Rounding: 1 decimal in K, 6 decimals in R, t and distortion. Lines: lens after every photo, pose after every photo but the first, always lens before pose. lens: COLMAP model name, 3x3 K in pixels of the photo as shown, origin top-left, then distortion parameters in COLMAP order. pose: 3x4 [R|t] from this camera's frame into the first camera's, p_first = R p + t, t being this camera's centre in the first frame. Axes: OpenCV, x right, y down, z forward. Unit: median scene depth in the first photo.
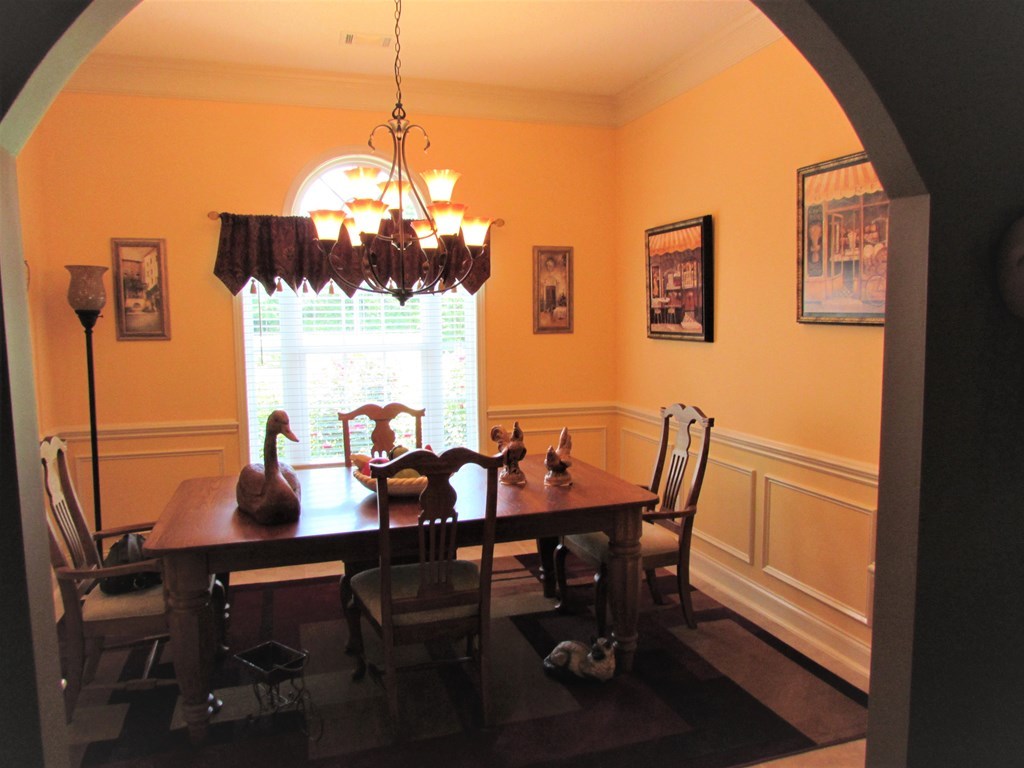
lens RADIAL K [[727.0, 0, 512.0], [0, 727.0, 384.0], [0, 0, 1]] dist [-0.027098, 0.002795]
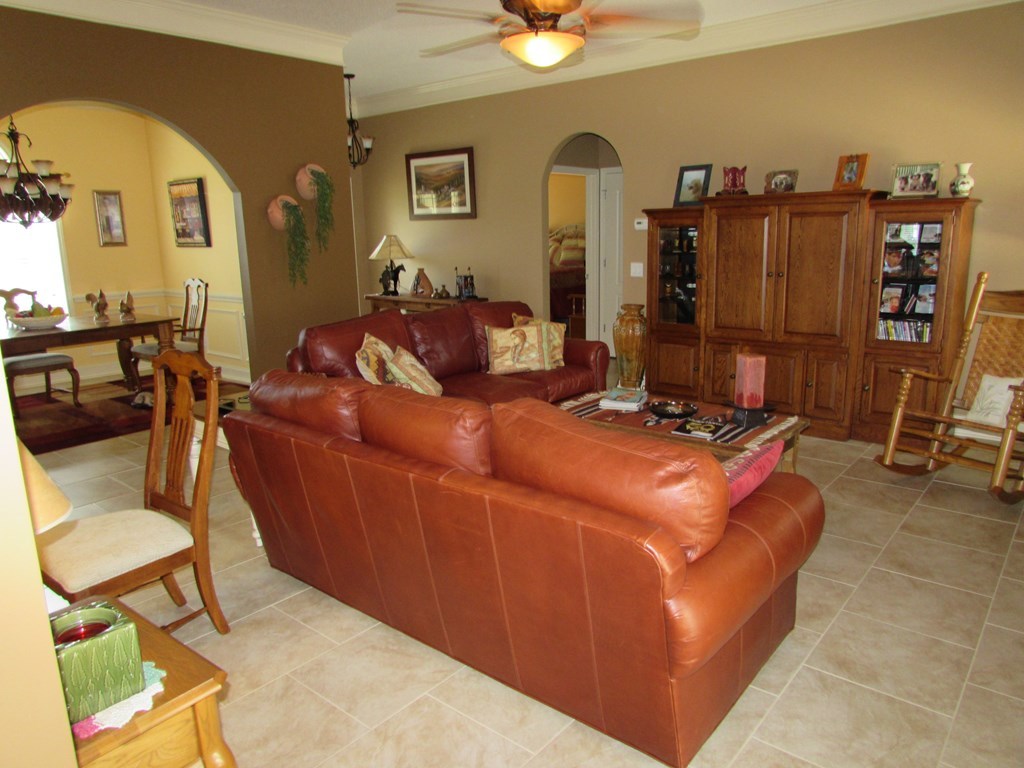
lens RADIAL K [[727.0, 0, 512.0], [0, 727.0, 384.0], [0, 0, 1]] dist [-0.027098, 0.002795]
pose [[0.845761, -0.119929, 0.519908, -0.075114], [0.064983, 0.990311, 0.122729, 0.111378], [-0.529589, -0.070014, 0.845360, -0.986010]]
